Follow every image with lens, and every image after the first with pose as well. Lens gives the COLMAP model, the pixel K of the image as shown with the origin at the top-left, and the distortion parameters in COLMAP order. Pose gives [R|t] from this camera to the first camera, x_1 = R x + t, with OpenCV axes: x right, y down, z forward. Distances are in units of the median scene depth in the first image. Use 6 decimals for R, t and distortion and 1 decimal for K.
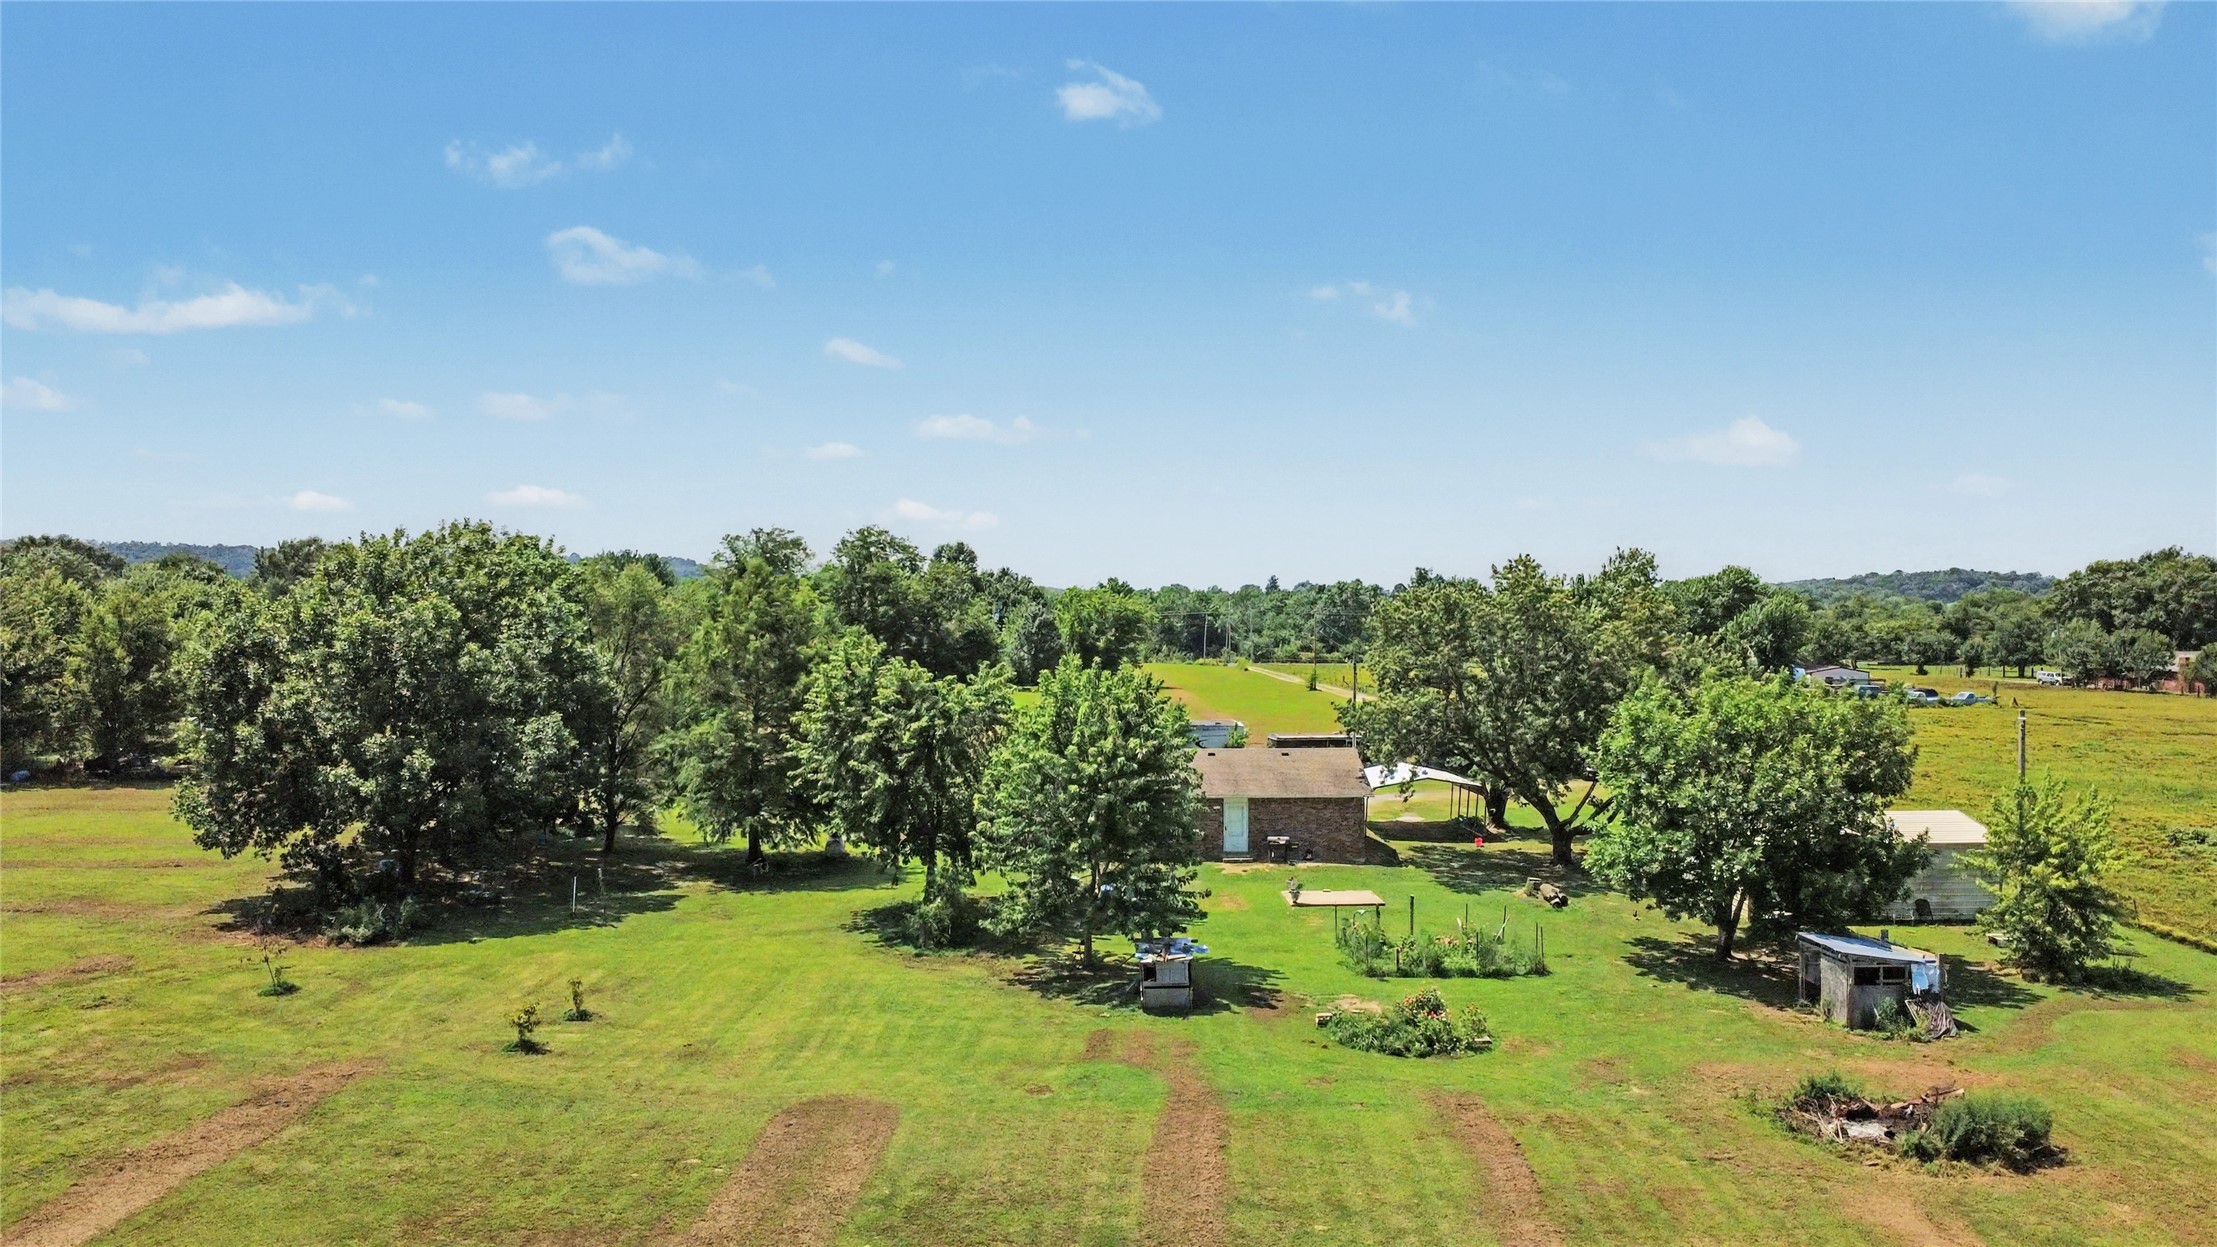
lens RADIAL K [[1608.5, 0, 1105.3], [0, 1608.5, 612.4], [0, 0, 1]] dist [-0.006164, 0.002590]
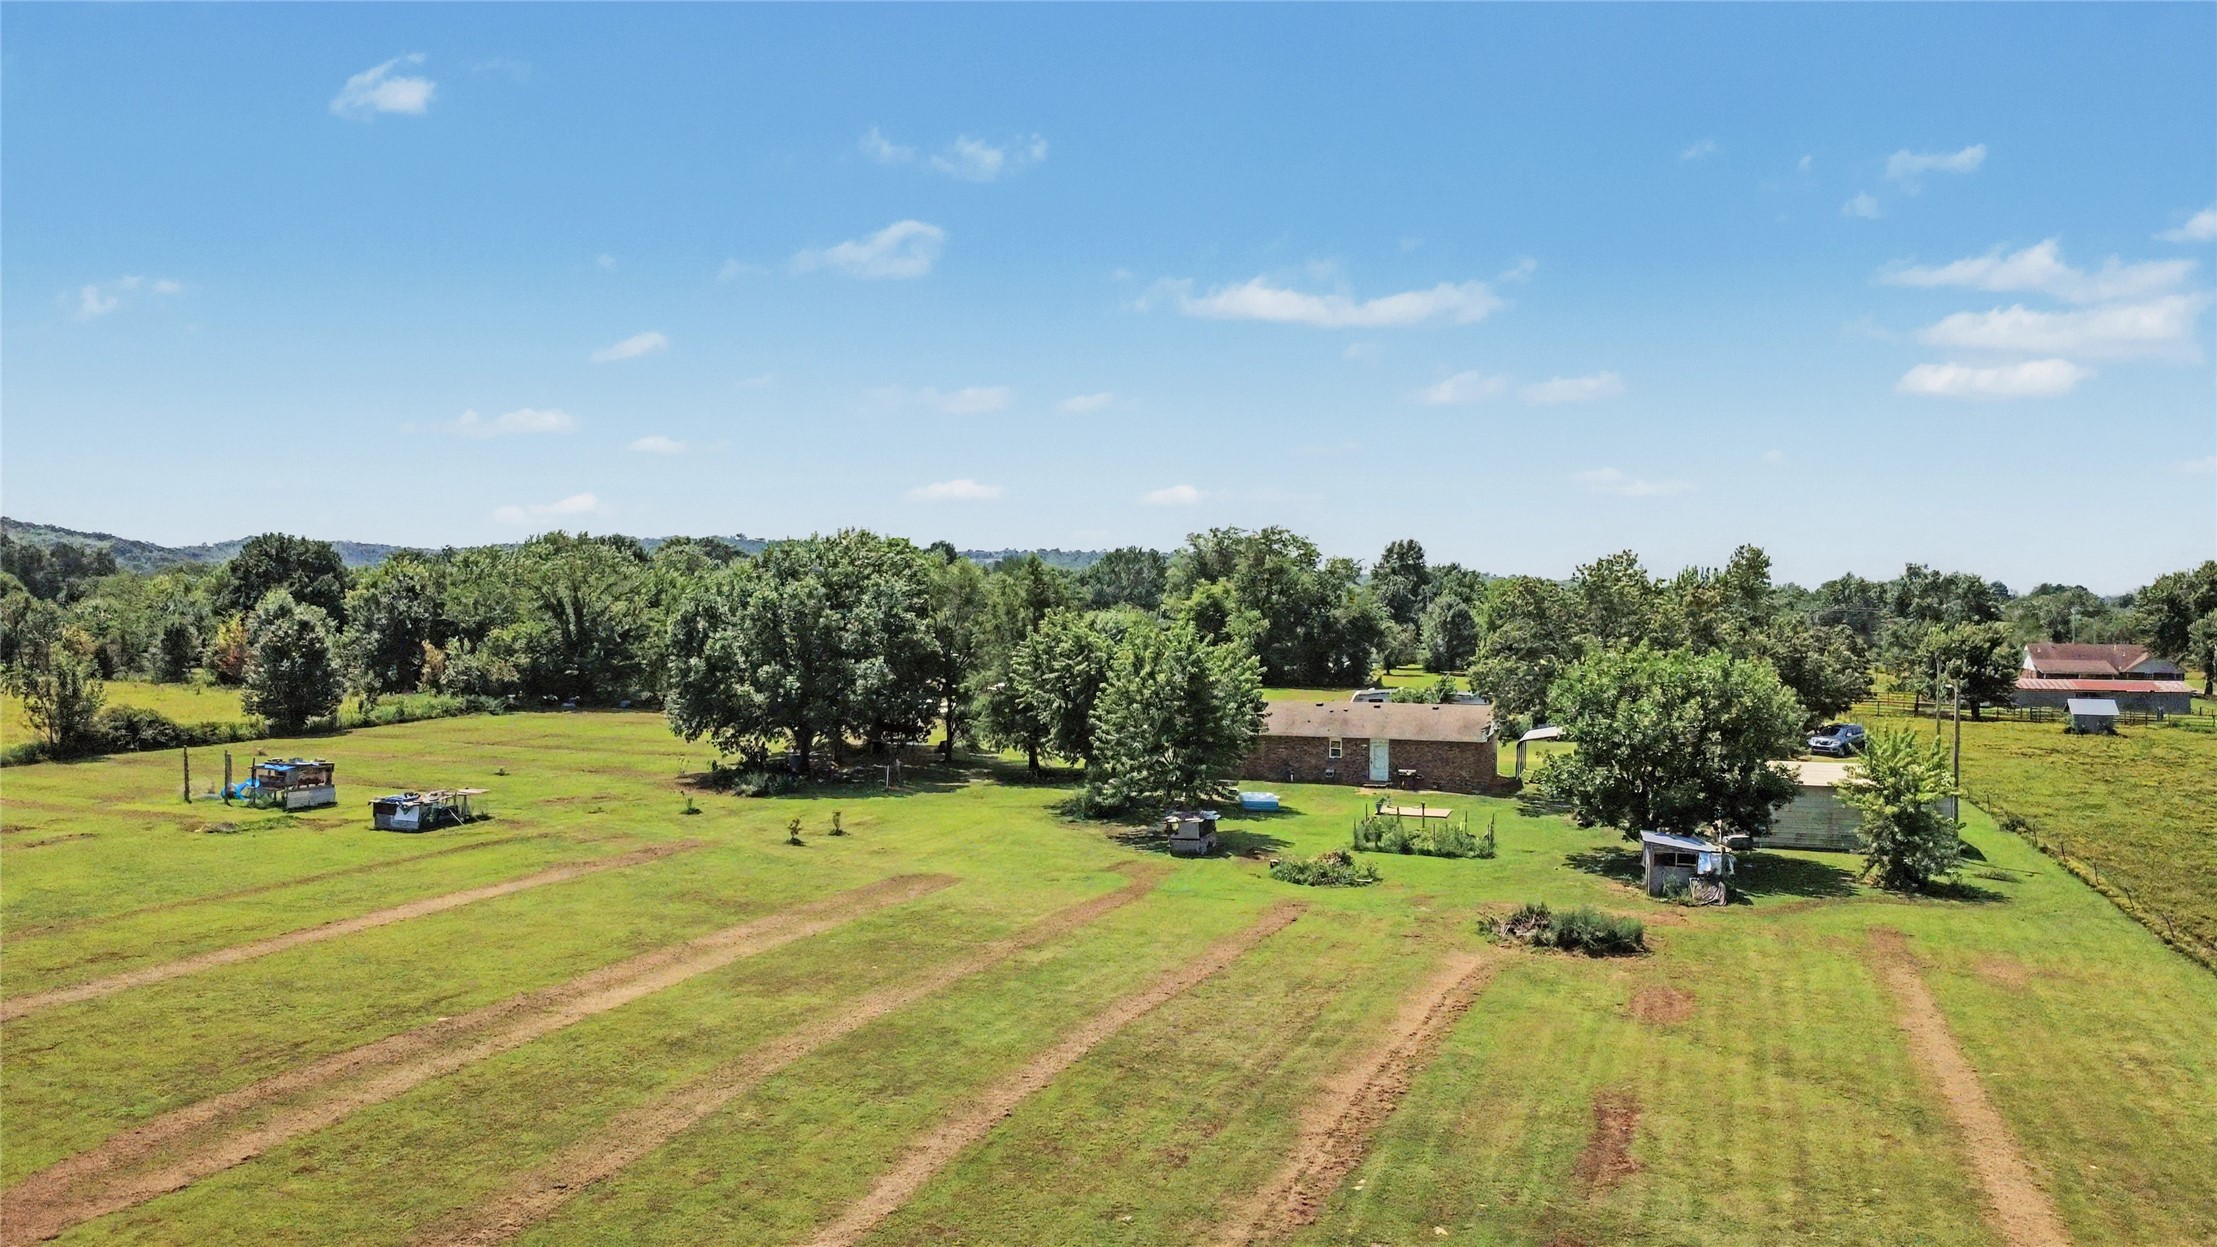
lens RADIAL K [[1608.4, 0, 1110.3], [0, 1608.4, 611.2], [0, 0, 1]] dist [-0.001239, -0.008822]
pose [[0.937966, 0.011615, -0.346533, 0.379273], [-0.010895, 0.999933, 0.004024, 0.011567], [0.346556, 0.000001, 0.938029, -0.335868]]
